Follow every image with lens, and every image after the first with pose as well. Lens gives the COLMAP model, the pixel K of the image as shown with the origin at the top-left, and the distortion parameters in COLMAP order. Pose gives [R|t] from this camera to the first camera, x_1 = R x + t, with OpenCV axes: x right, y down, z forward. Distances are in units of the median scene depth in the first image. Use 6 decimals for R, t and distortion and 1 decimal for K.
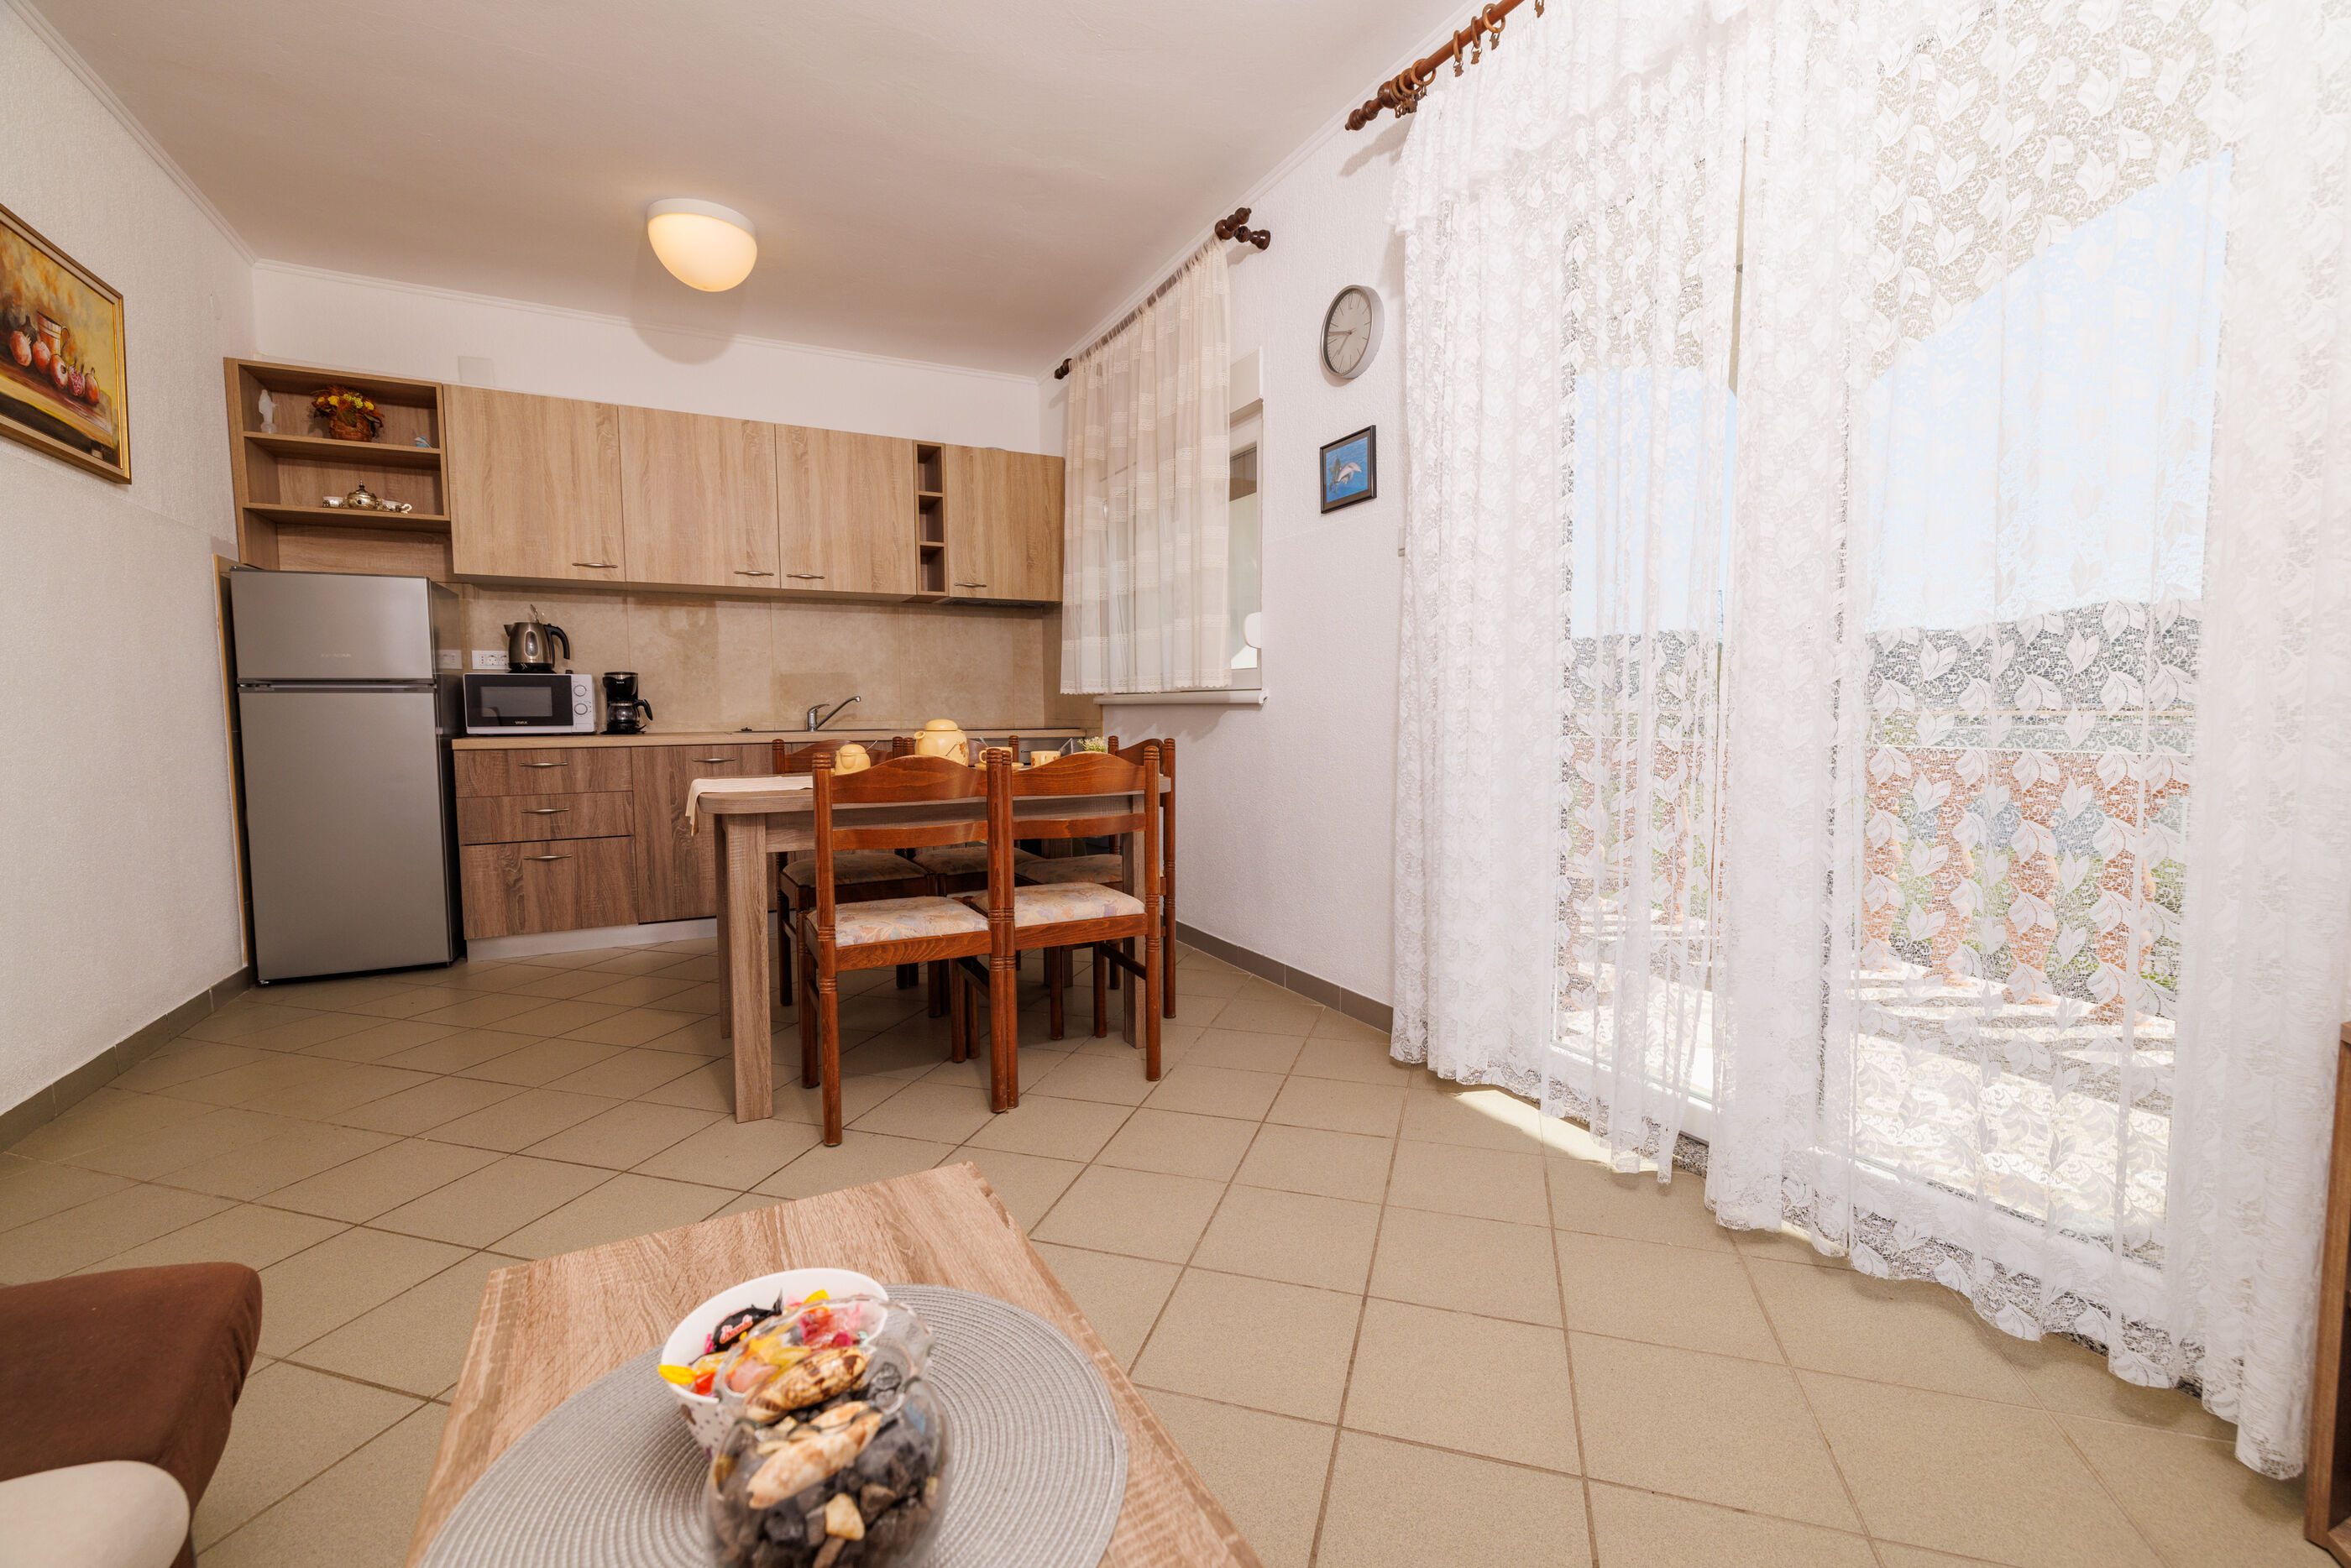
lens RADIAL K [[1013.8, 0, 1181.3], [0, 1013.8, 795.9], [0, 0, 1]] dist [-0.008433, 0.002091]
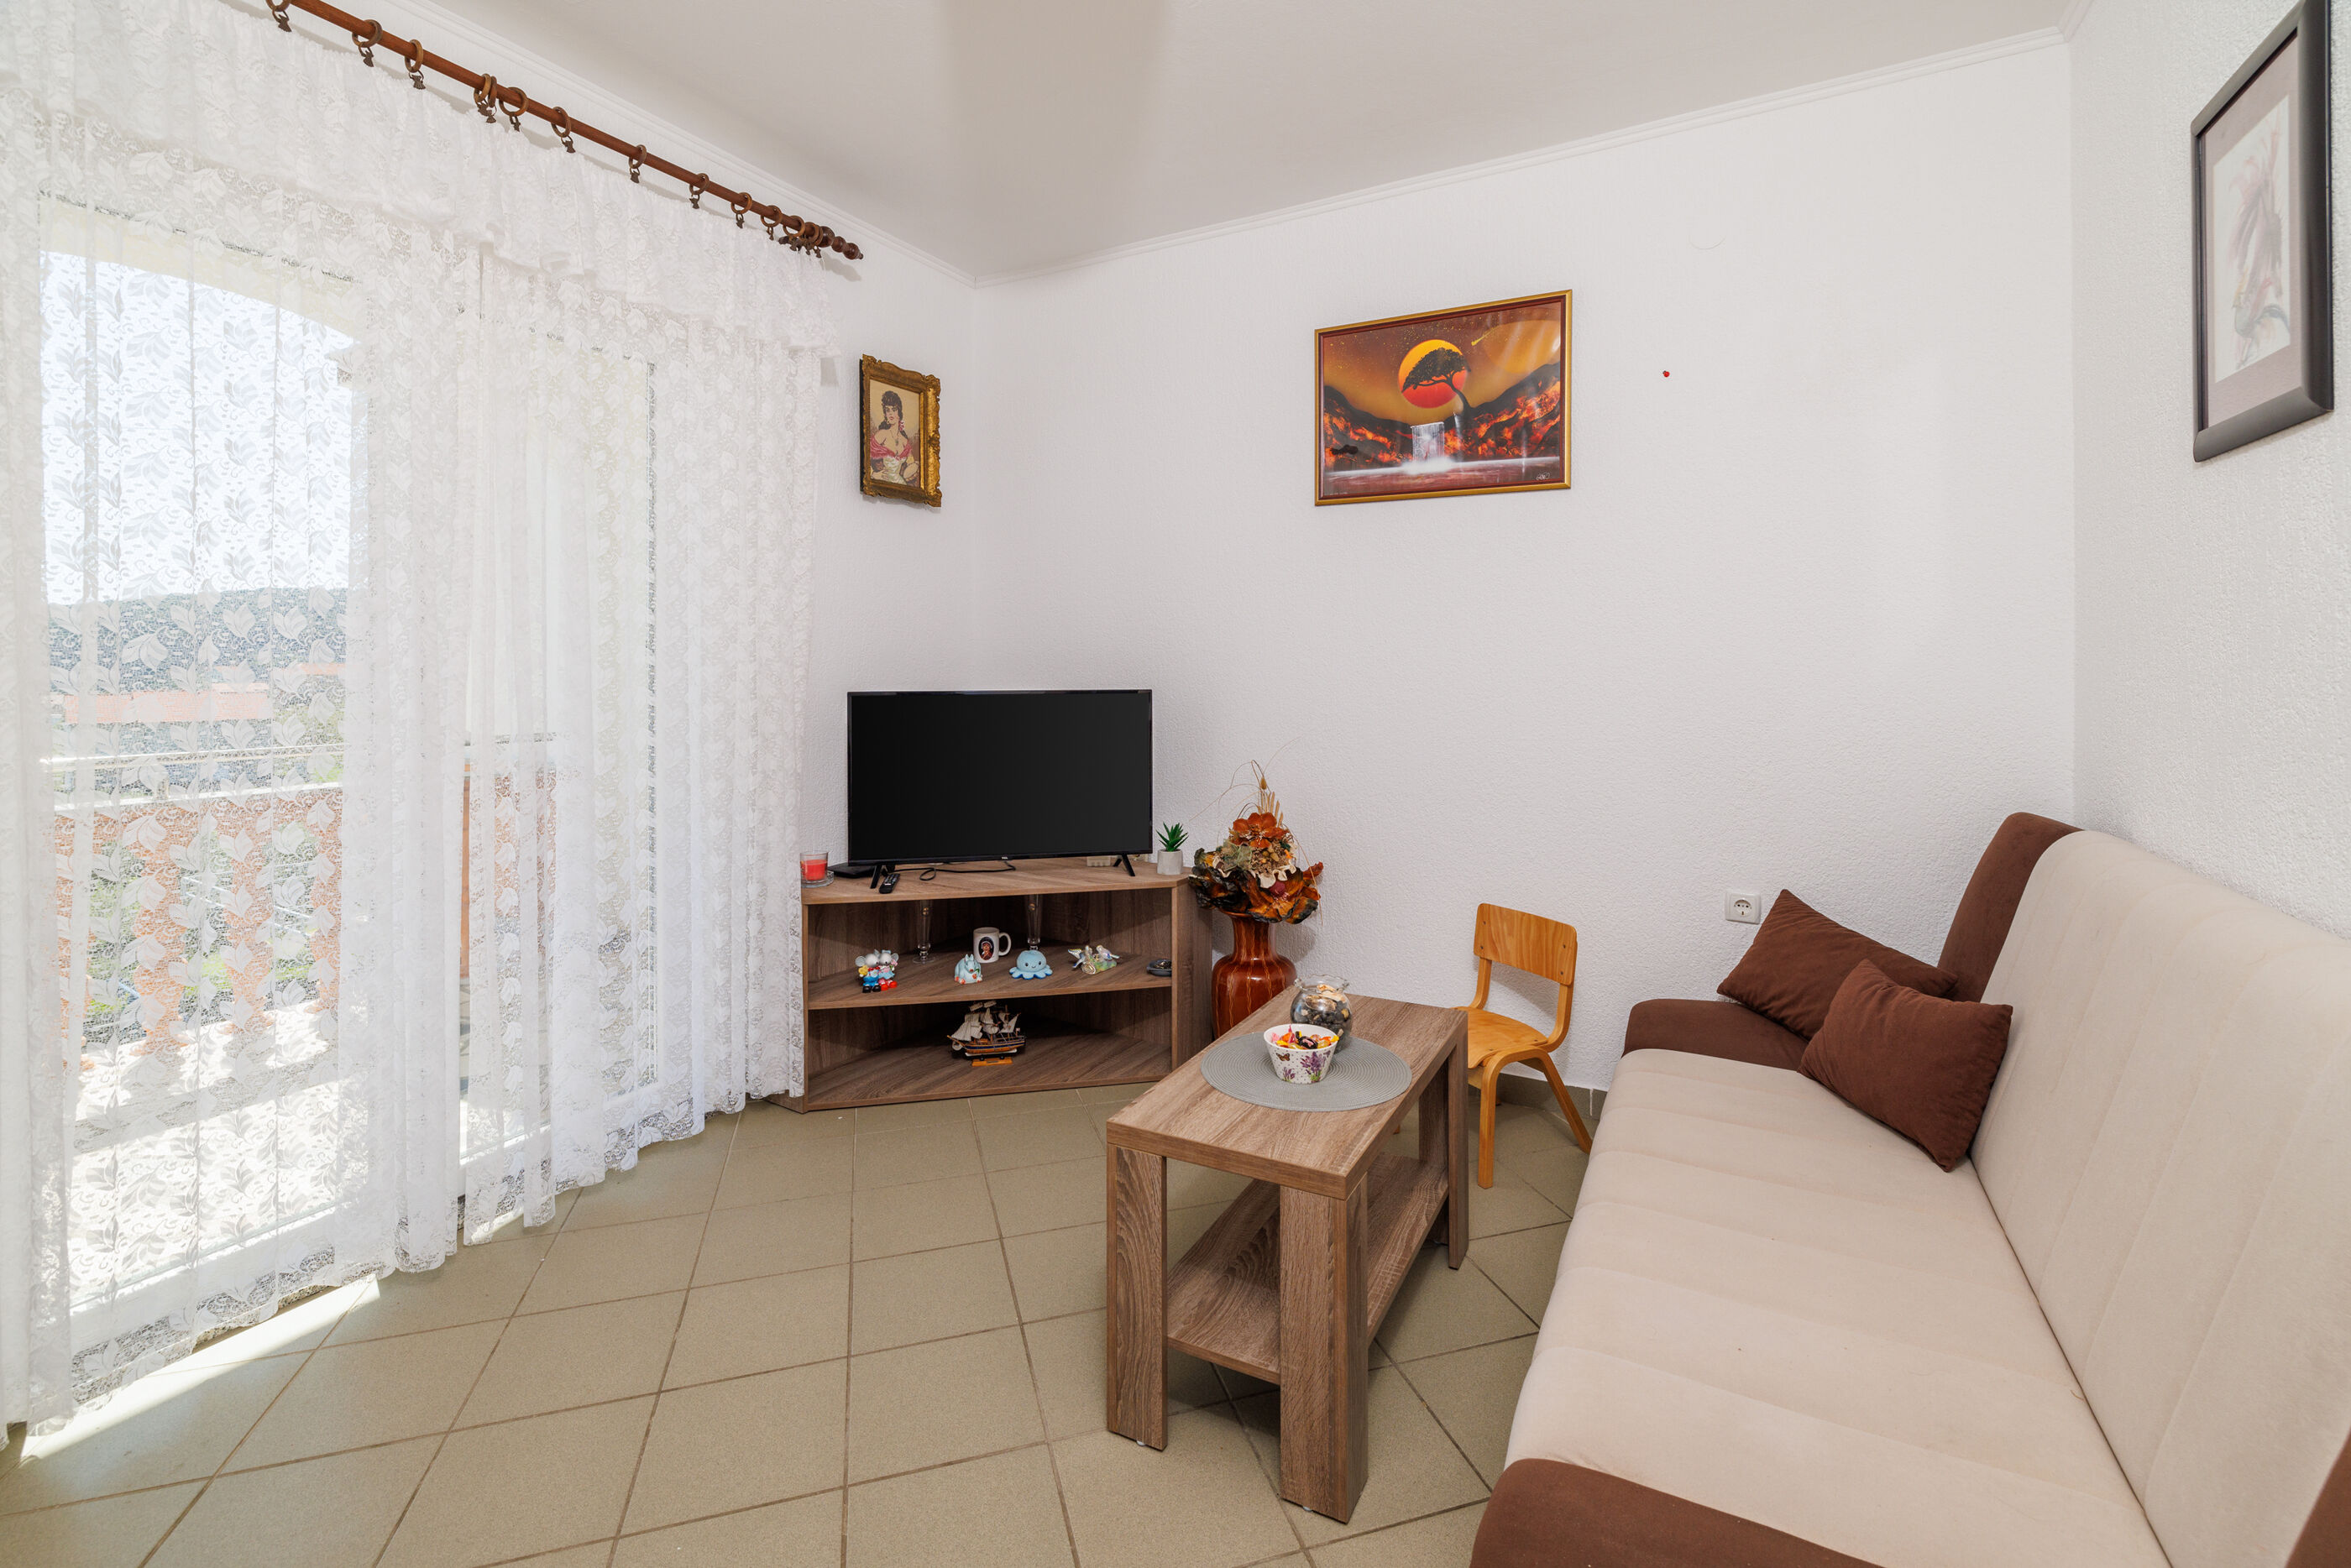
lens RADIAL K [[1013.8, 0, 1193.0], [0, 1013.8, 670.7], [0, 0, 1]] dist [-0.008433, 0.002091]
pose [[-0.583965, 0.003759, 0.811770, -0.403400], [0.072787, 0.996204, 0.047748, -0.106166], [-0.808509, 0.086969, -0.582022, 0.444545]]
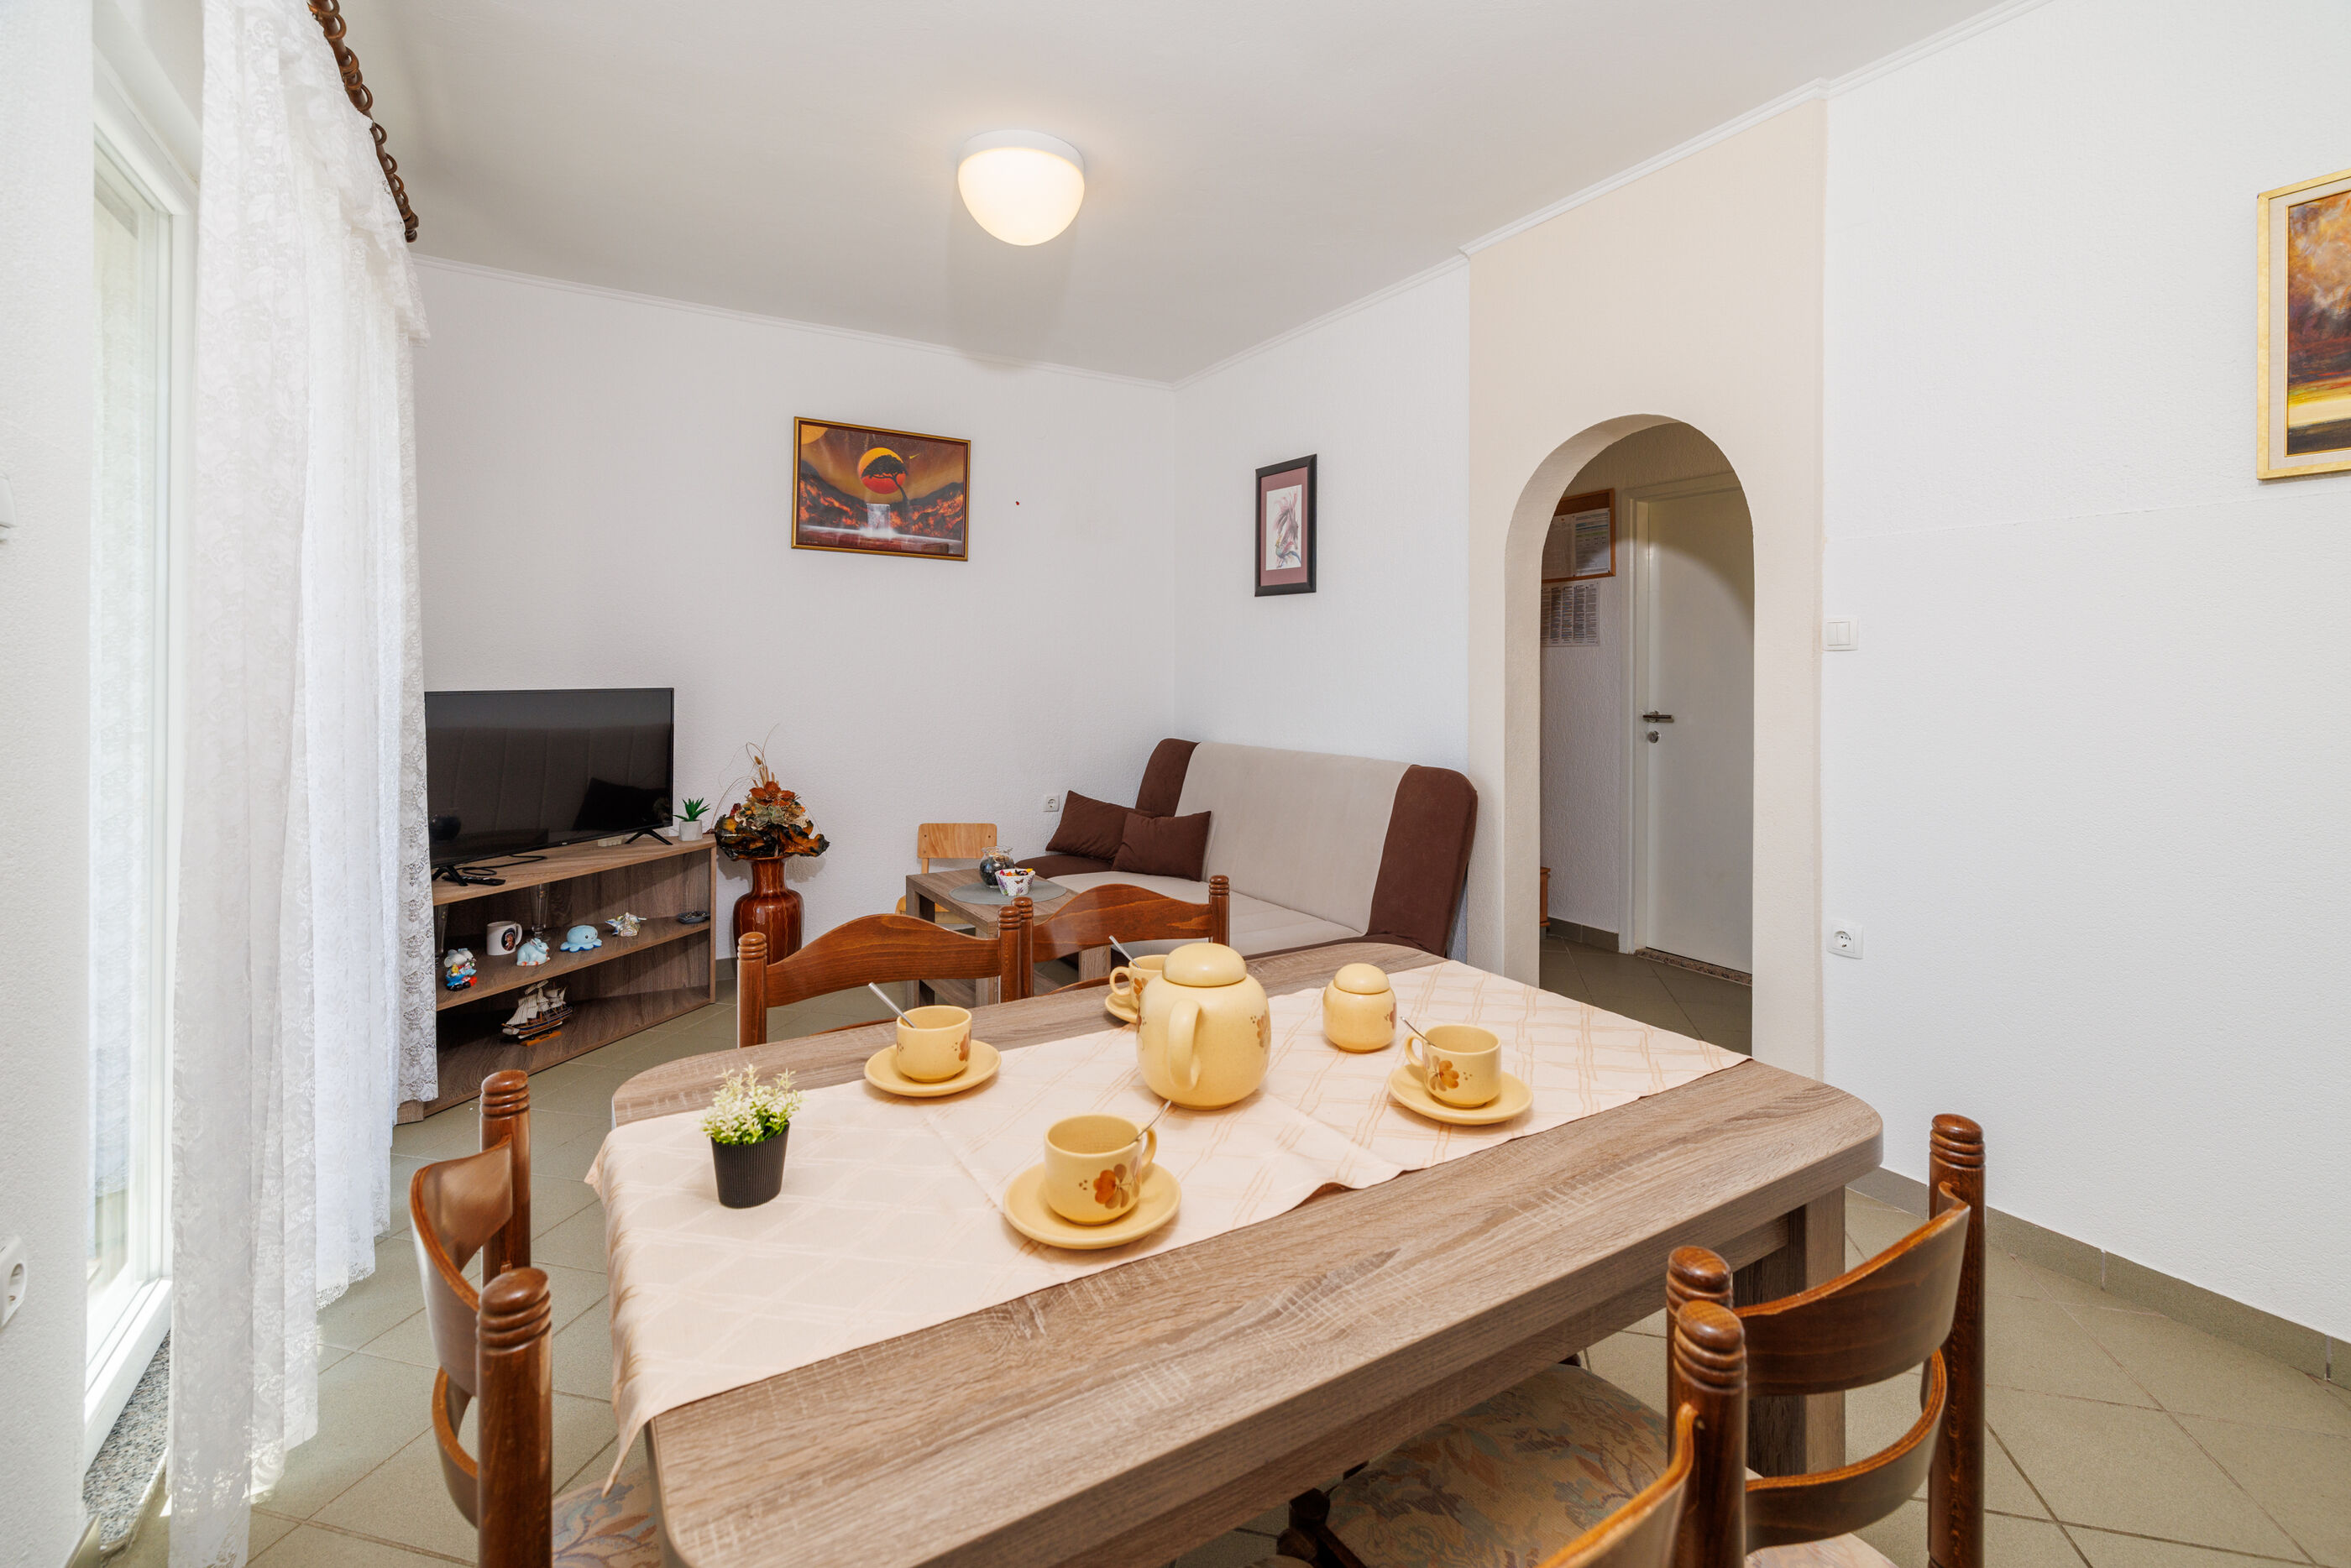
lens RADIAL K [[1013.8, 0, 1177.1], [0, 1013.8, 643.3], [0, 0, 1]] dist [-0.008433, 0.002091]
pose [[-0.996639, 0.000221, -0.081921, -0.135883], [-0.003991, 0.998678, 0.051245, -0.145579], [0.081824, 0.051400, -0.995321, 0.971310]]
